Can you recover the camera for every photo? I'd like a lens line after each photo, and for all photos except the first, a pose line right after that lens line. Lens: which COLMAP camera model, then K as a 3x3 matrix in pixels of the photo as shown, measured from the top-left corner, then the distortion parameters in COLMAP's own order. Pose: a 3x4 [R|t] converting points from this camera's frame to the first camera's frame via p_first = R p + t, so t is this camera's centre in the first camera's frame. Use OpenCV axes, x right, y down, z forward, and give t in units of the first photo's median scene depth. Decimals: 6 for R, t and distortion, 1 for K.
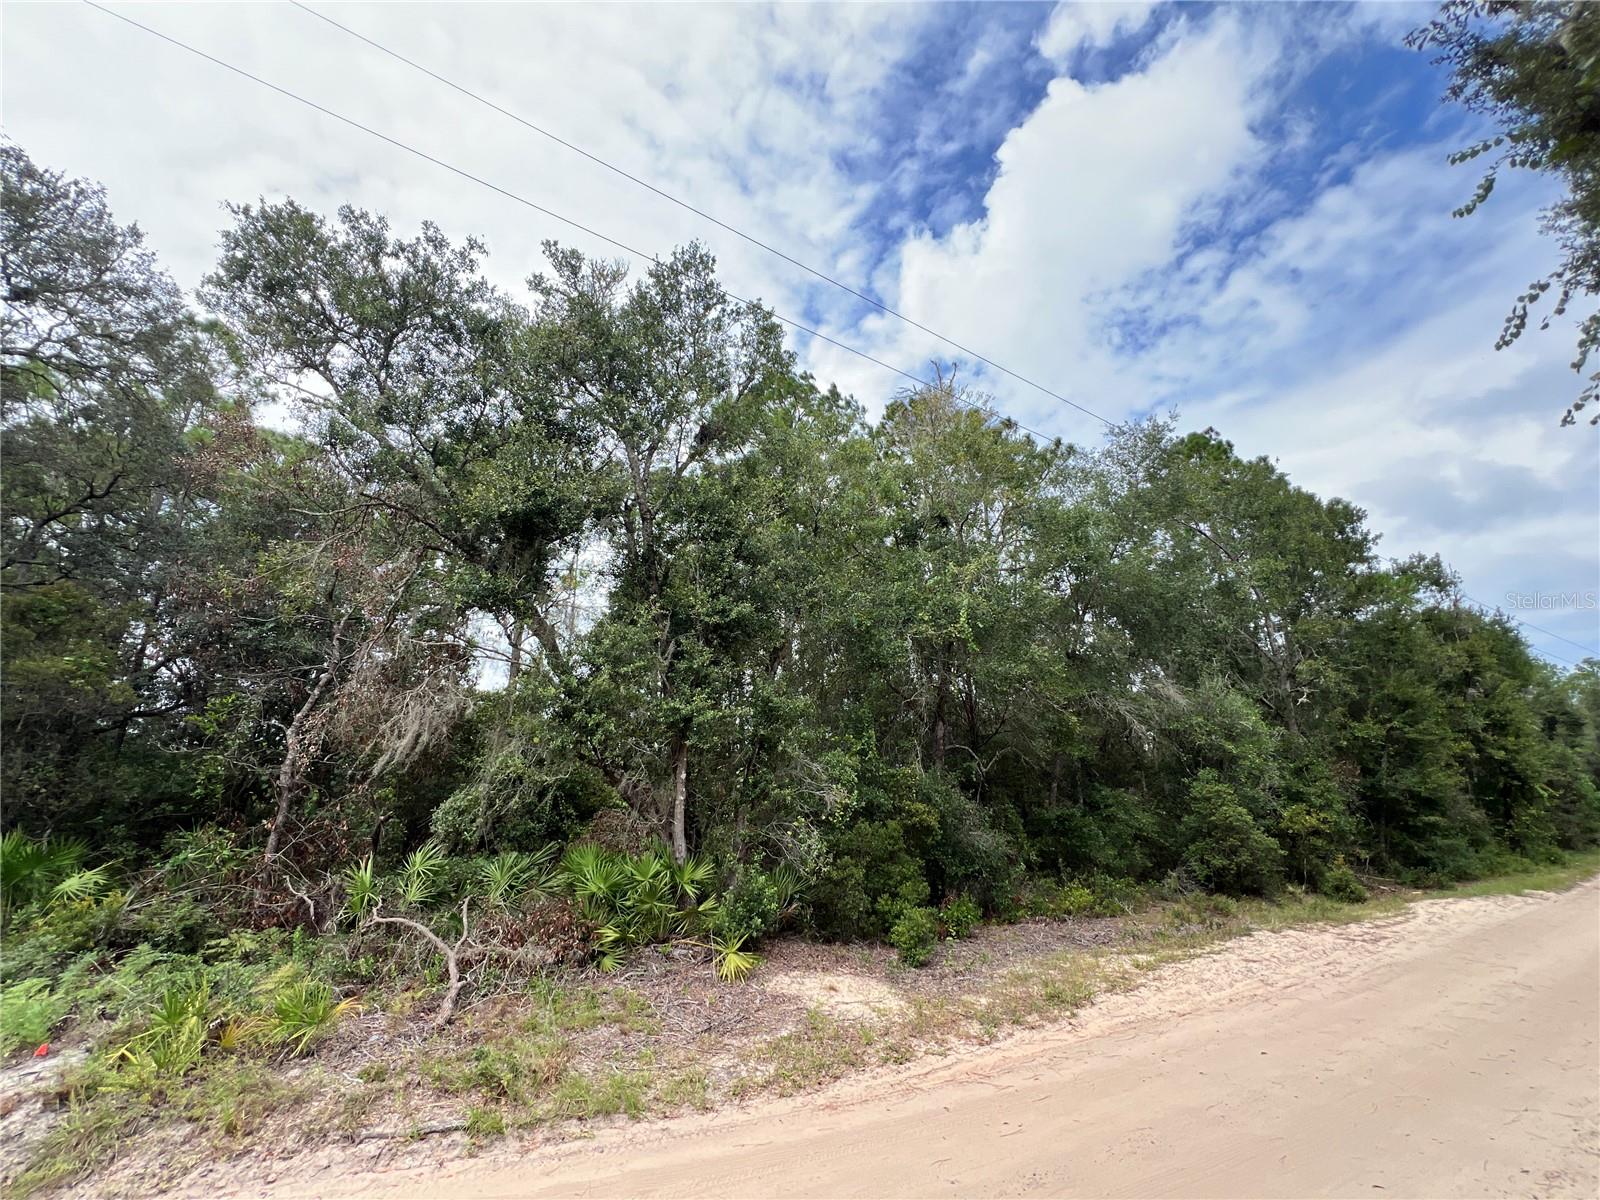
lens RADIAL K [[645.4, 0, 800.7], [0, 645.4, 603.7], [0, 0, 1]] dist [-0.007918, -0.000282]
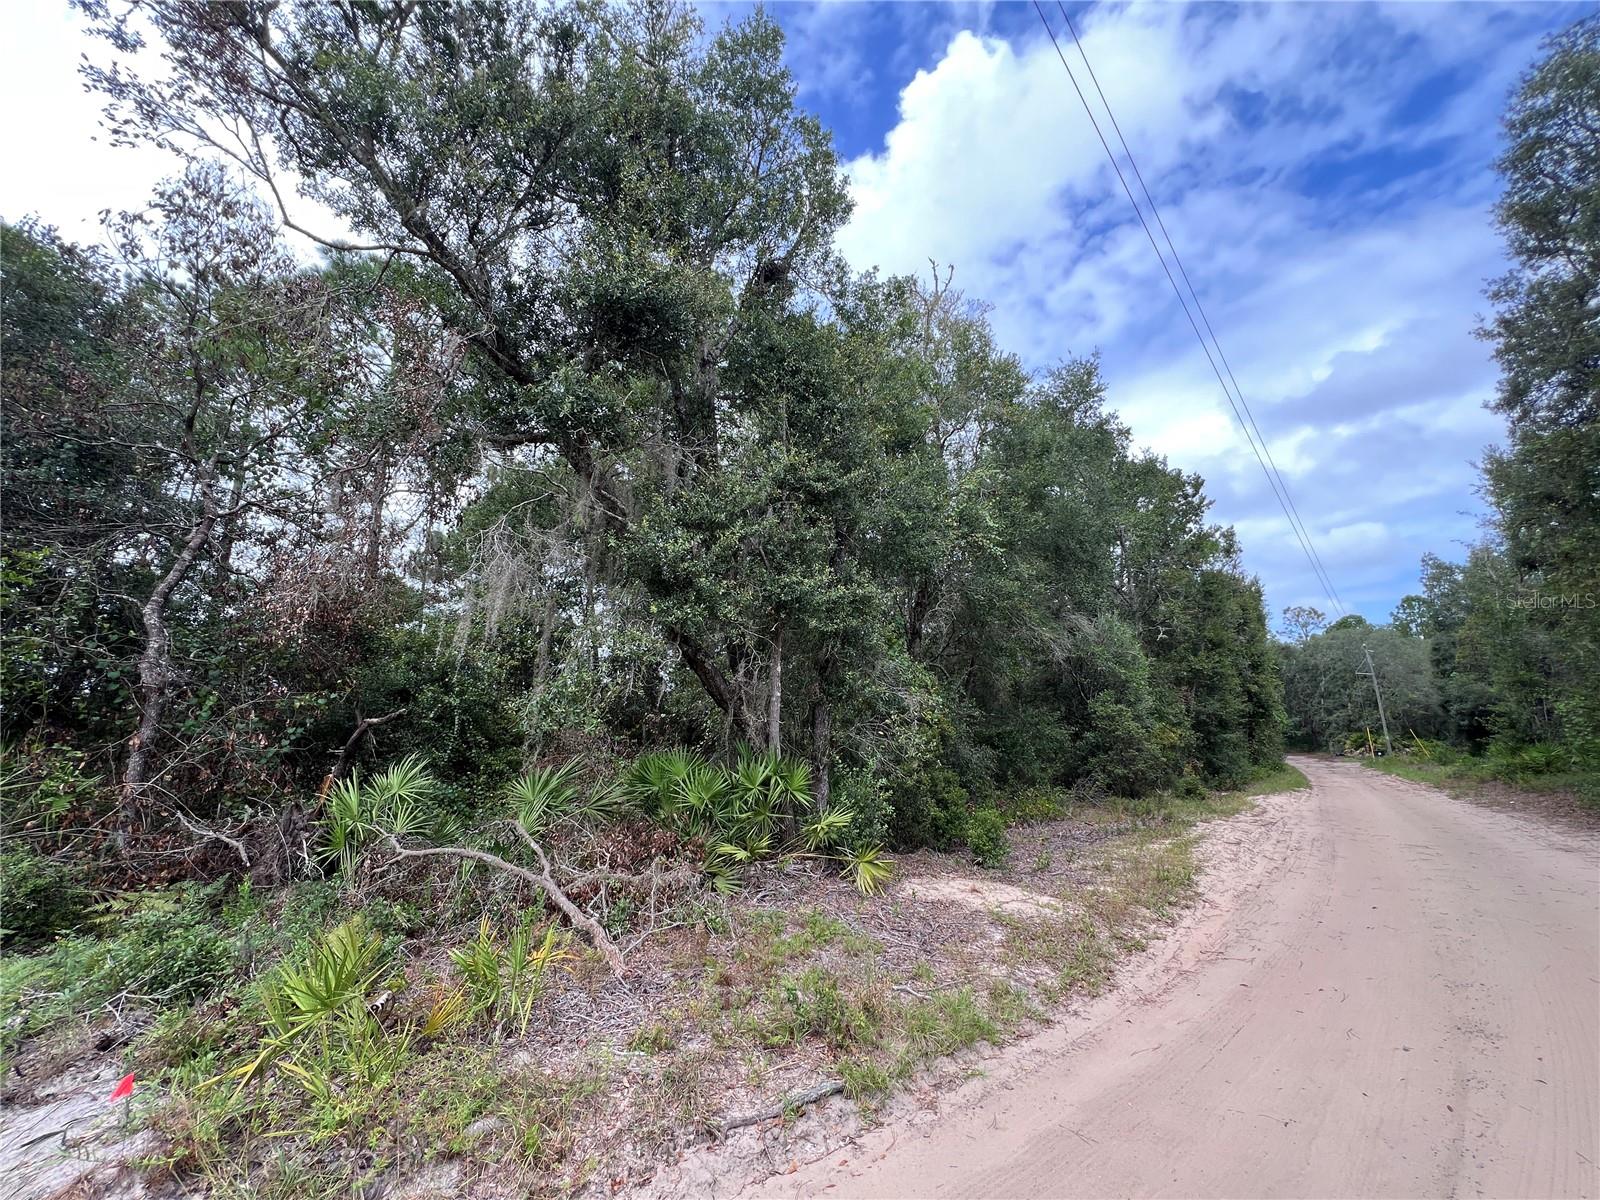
lens RADIAL K [[646.1, 0, 800.9], [0, 646.1, 598.4], [0, 0, 1]] dist [-0.020065, -0.000102]
pose [[0.953890, 0.046068, 0.296601, -0.331362], [-0.066328, 0.996075, 0.058603, 0.101306], [-0.292737, -0.075573, 0.953202, 0.160135]]
